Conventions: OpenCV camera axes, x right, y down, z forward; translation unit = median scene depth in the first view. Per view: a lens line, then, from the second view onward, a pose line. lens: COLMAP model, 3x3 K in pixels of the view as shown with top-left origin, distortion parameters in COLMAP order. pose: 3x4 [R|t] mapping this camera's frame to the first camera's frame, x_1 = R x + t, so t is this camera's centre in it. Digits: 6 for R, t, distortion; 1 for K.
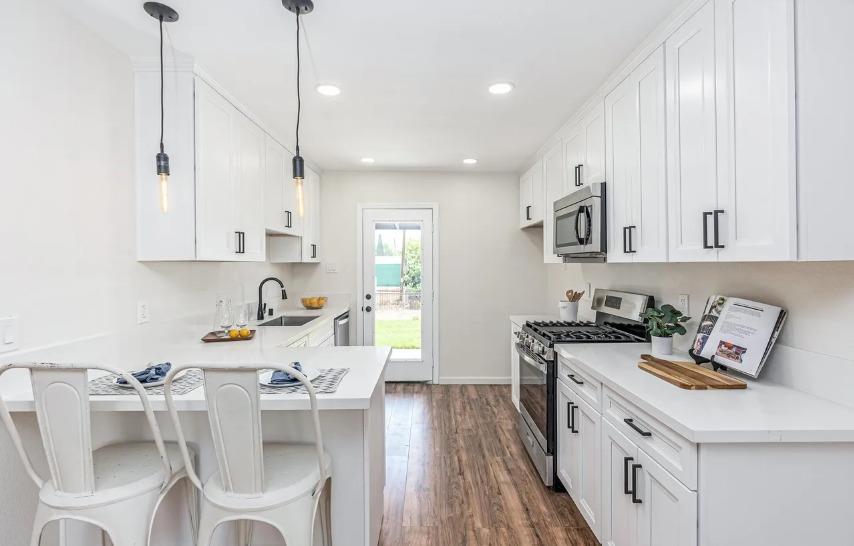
lens RADIAL K [[400.6, 0, 433.8], [0, 400.6, 271.3], [0, 0, 1]] dist [-0.021746, -0.000152]
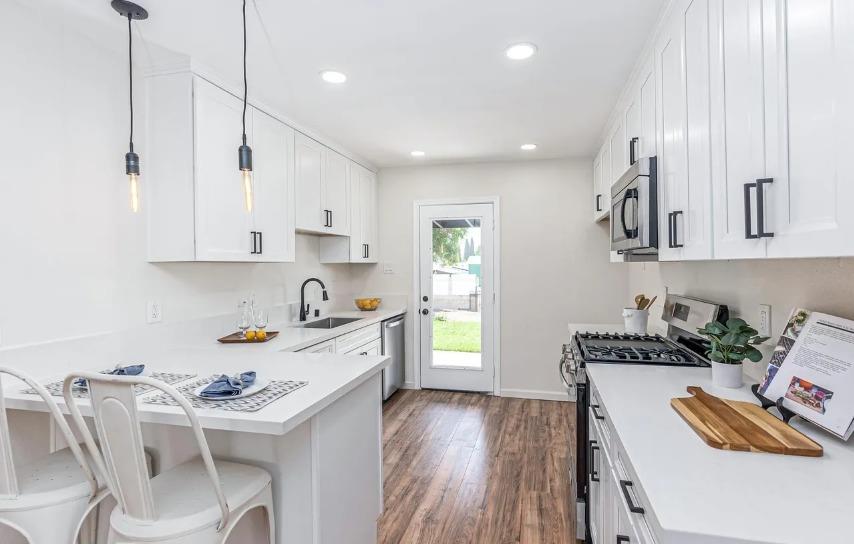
lens RADIAL K [[417.0, 0, 427.0], [0, 417.0, 272.0], [0, 0, 1]] dist [-0.017114, 0.000517]
pose [[0.971736, 0.000140, -0.236070, 0.168368], [0.000208, 0.999999, 0.001449, -0.001604], [0.236070, -0.001457, 0.971735, 0.105212]]
